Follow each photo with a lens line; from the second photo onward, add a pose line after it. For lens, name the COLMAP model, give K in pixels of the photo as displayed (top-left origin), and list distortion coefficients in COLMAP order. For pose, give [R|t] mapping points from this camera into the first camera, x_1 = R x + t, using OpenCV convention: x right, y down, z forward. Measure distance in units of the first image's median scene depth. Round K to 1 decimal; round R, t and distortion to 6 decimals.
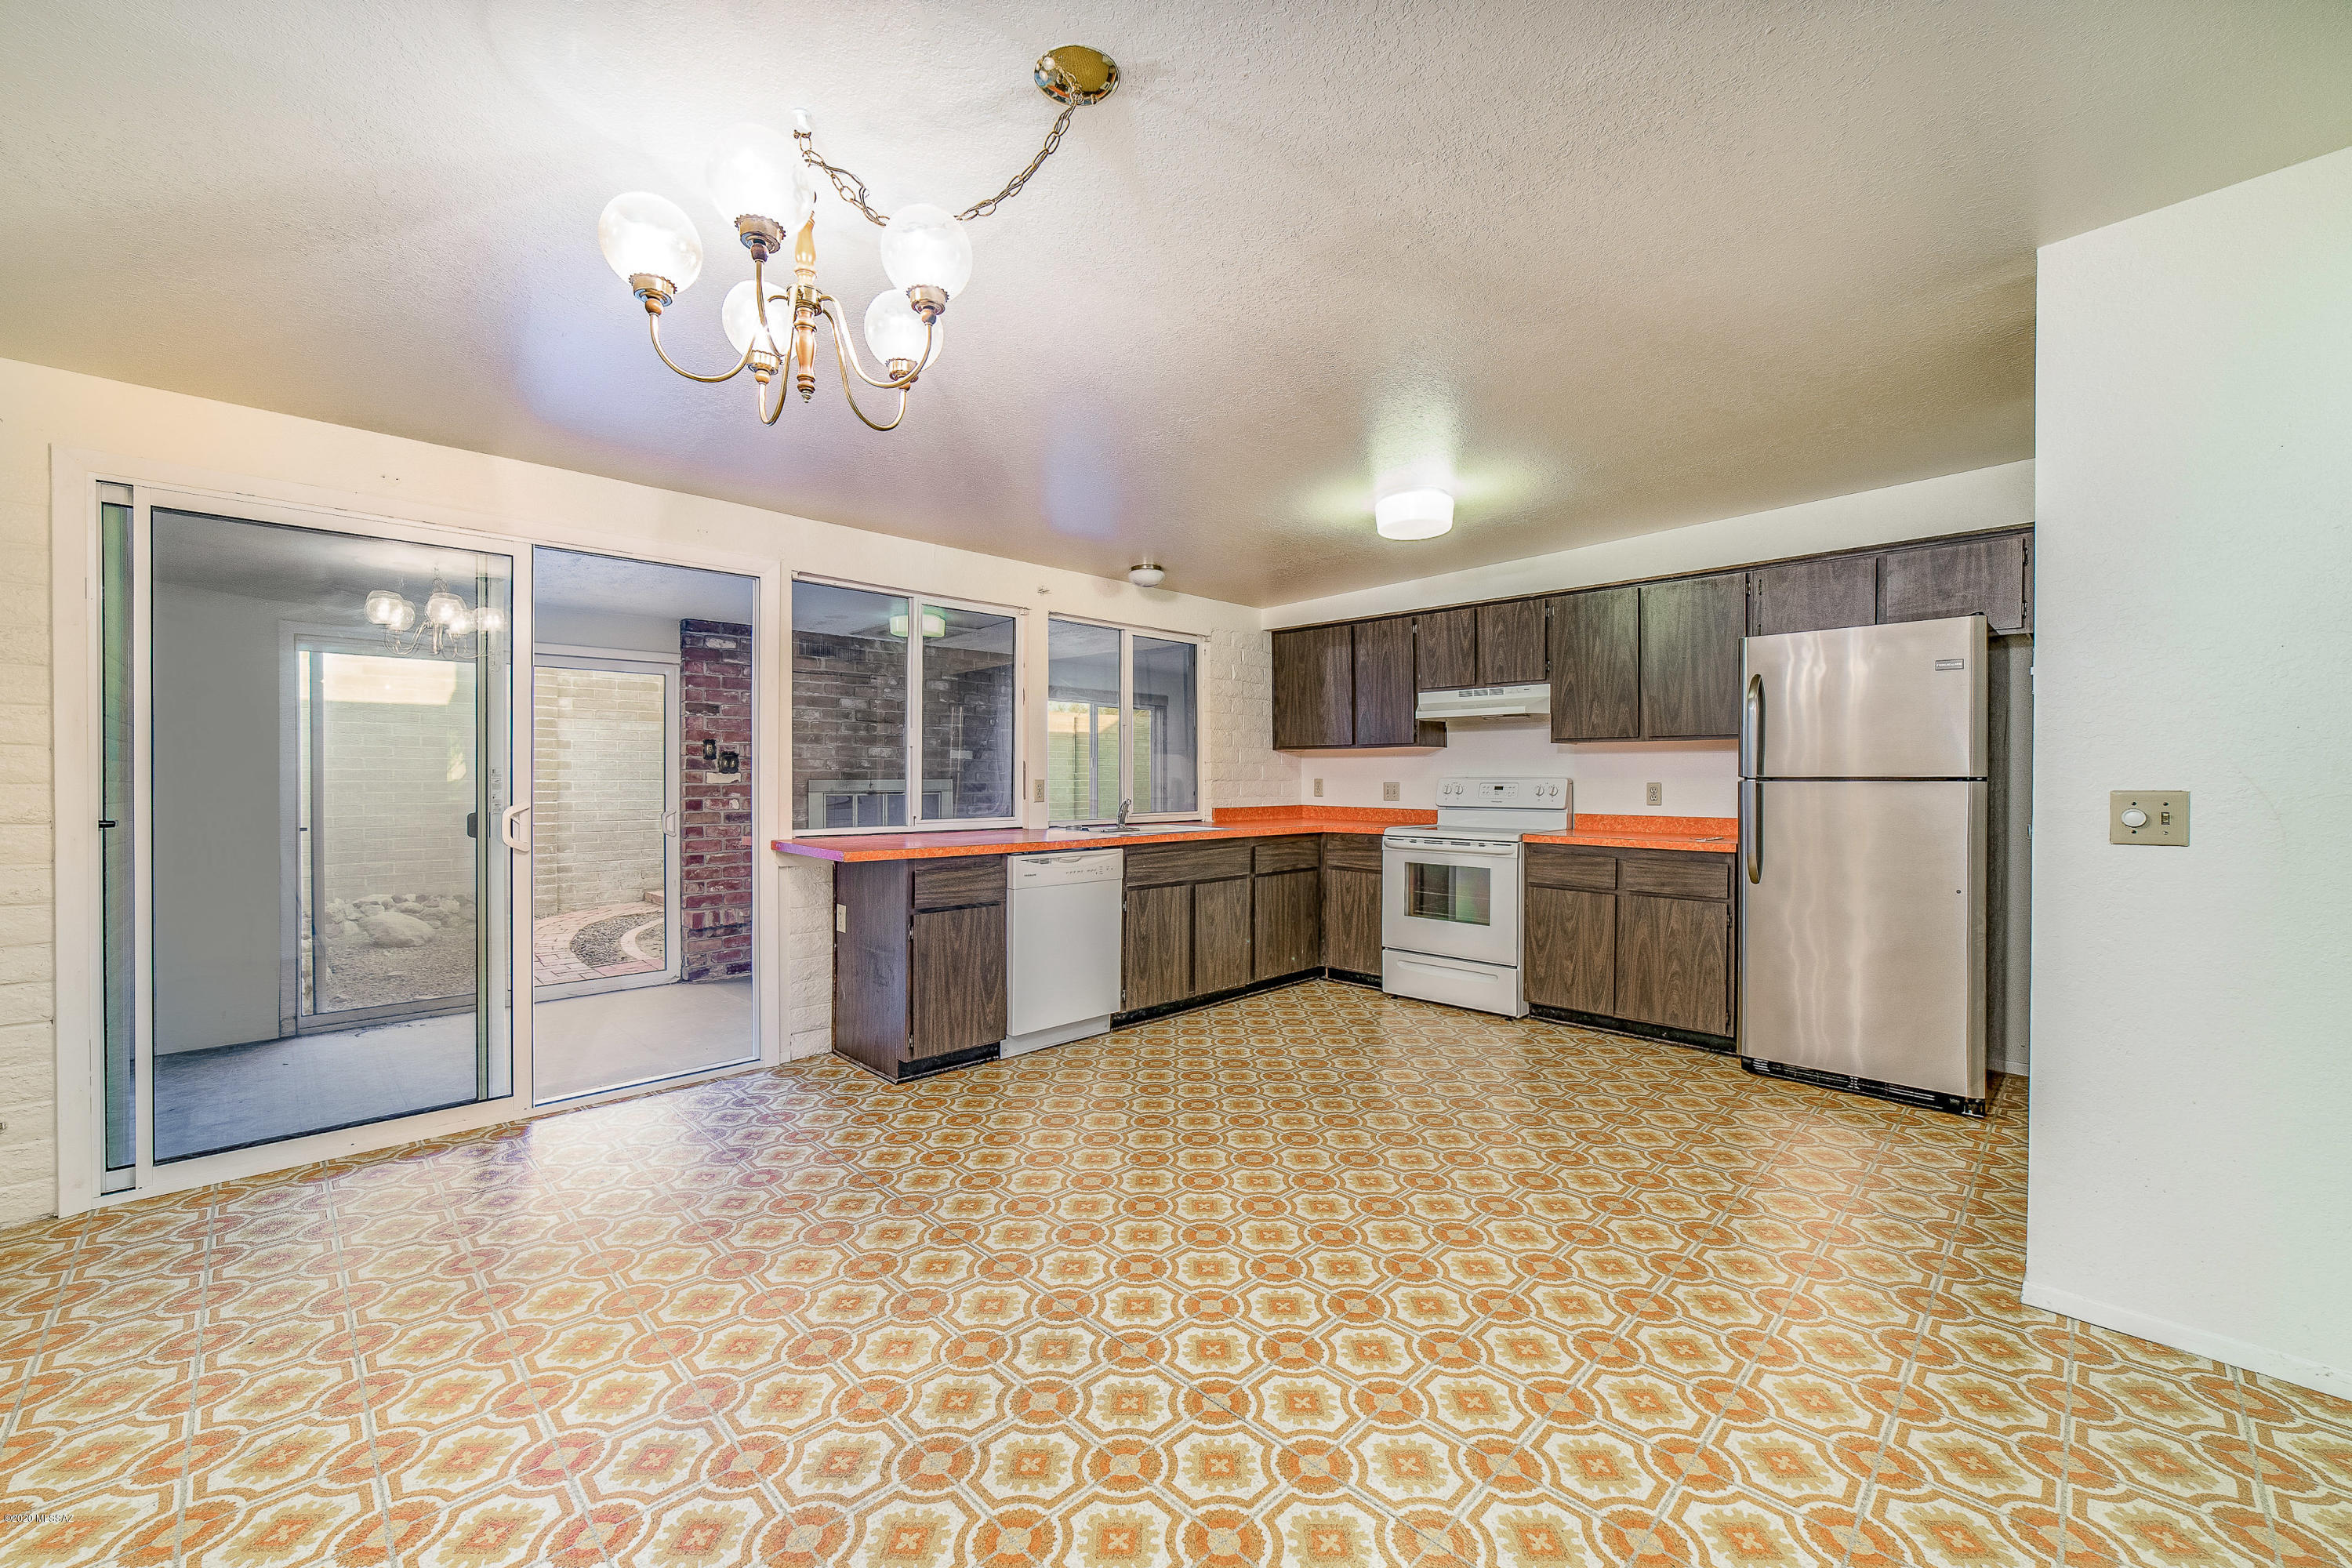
lens RADIAL K [[938.2, 0, 1171.1], [0, 938.2, 784.4], [0, 0, 1]] dist [-0.014478, 0.006195]
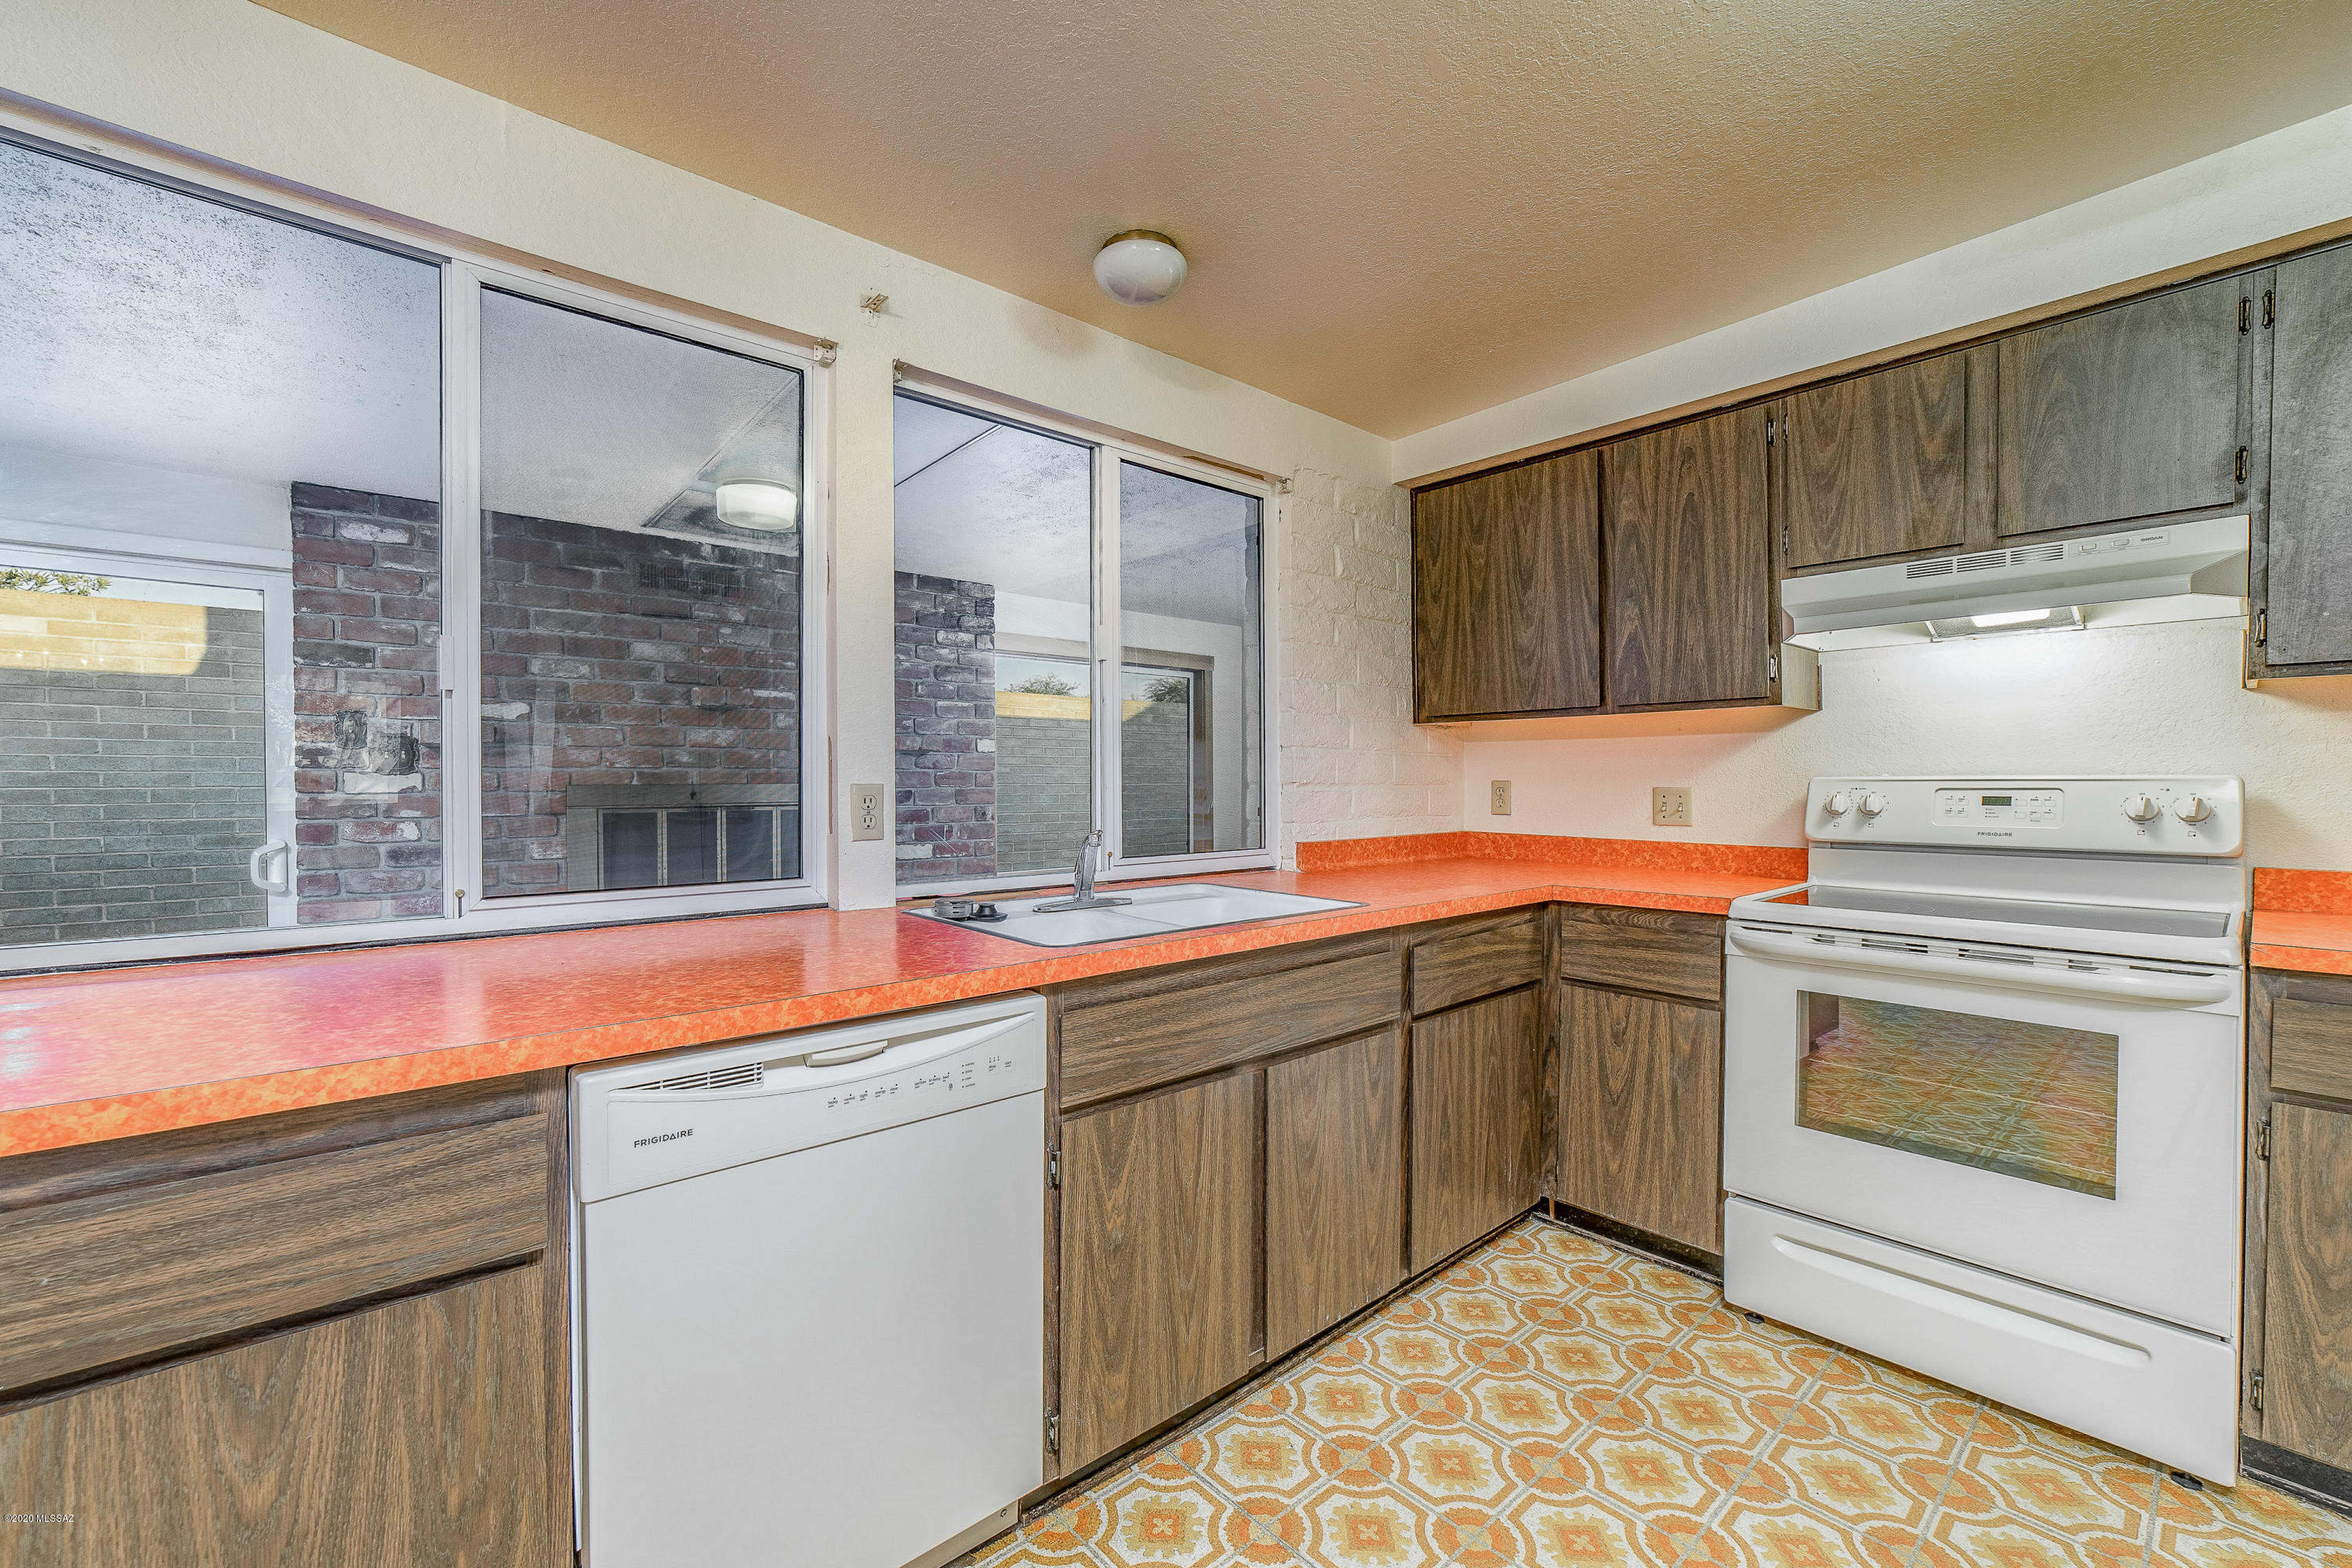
lens RADIAL K [[938.2, 0, 1165.0], [0, 938.2, 803.1], [0, 0, 1]] dist [-0.014478, 0.006195]
pose [[0.998504, -0.001287, -0.054656, 0.005043], [0.002138, 0.999877, 0.015514, -0.002346], [0.054630, -0.015608, 0.998385, 0.552171]]
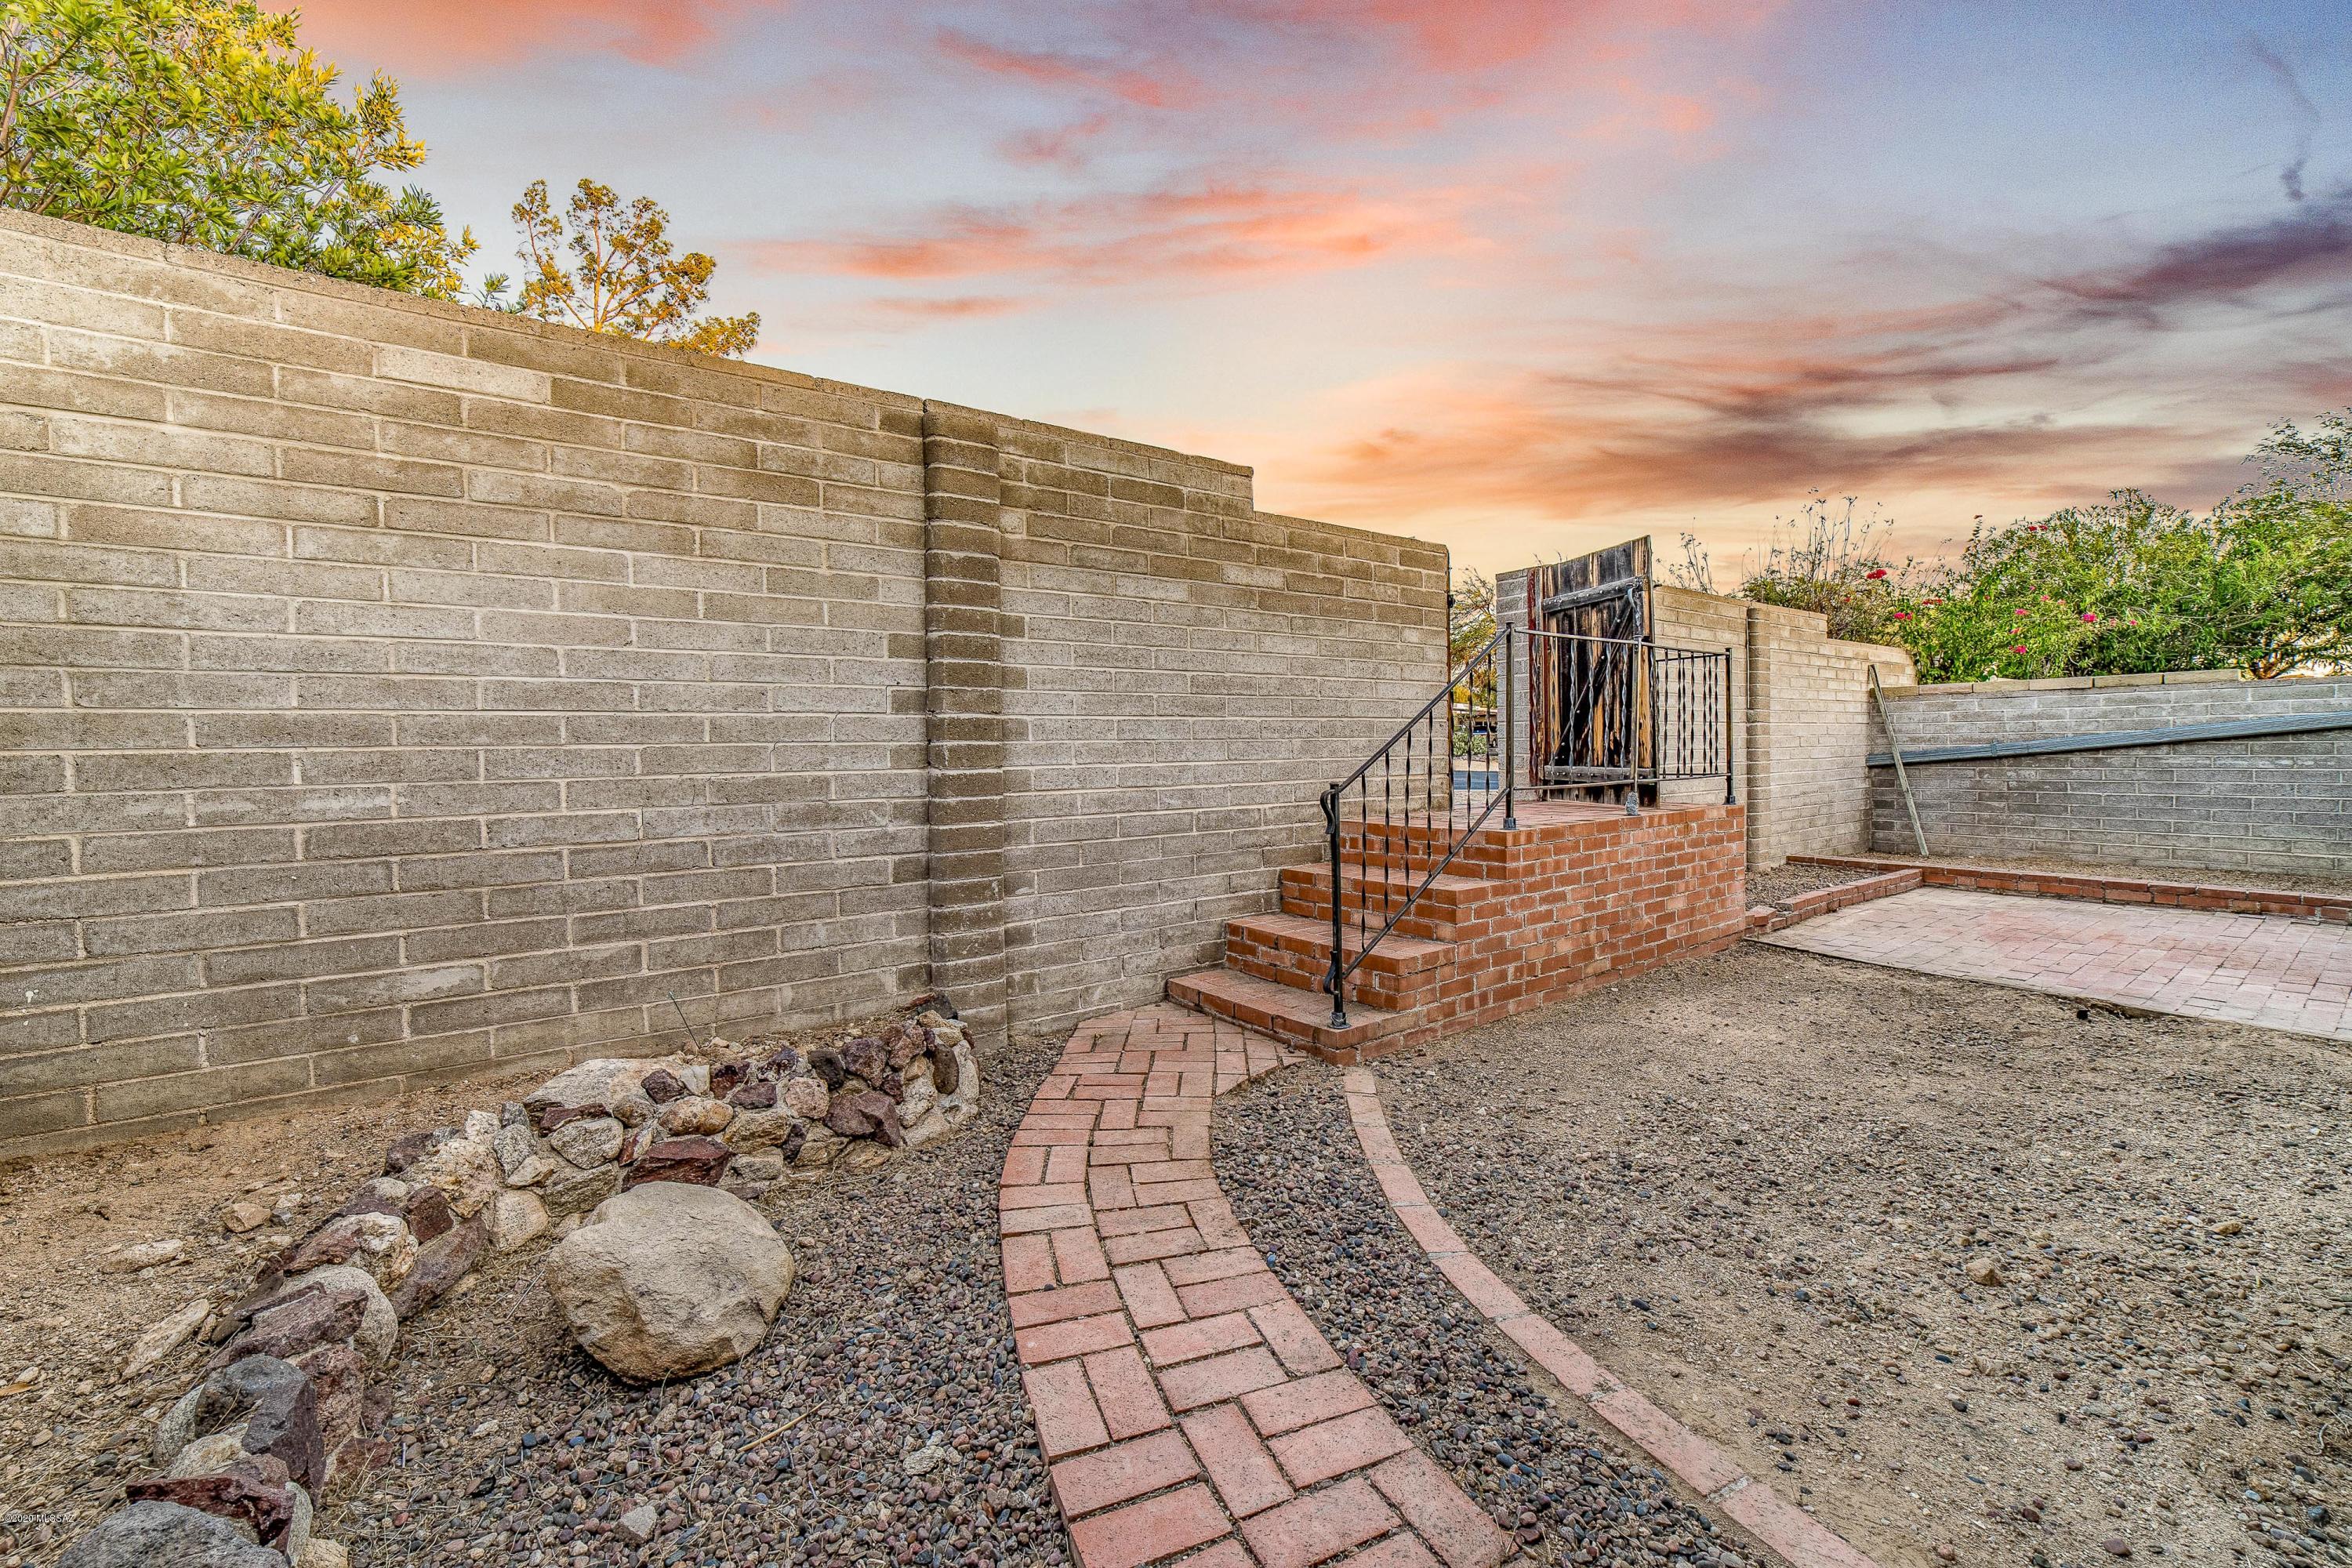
lens RADIAL K [[938.2, 0, 1182.7], [0, 938.2, 770.4], [0, 0, 1]] dist [-0.014478, 0.006195]
pose [[0.987322, -0.009894, -0.158422, -0.912814], [0.013026, 0.999739, 0.018744, 0.022829], [0.158195, -0.020570, 0.987194, 1.086501]]
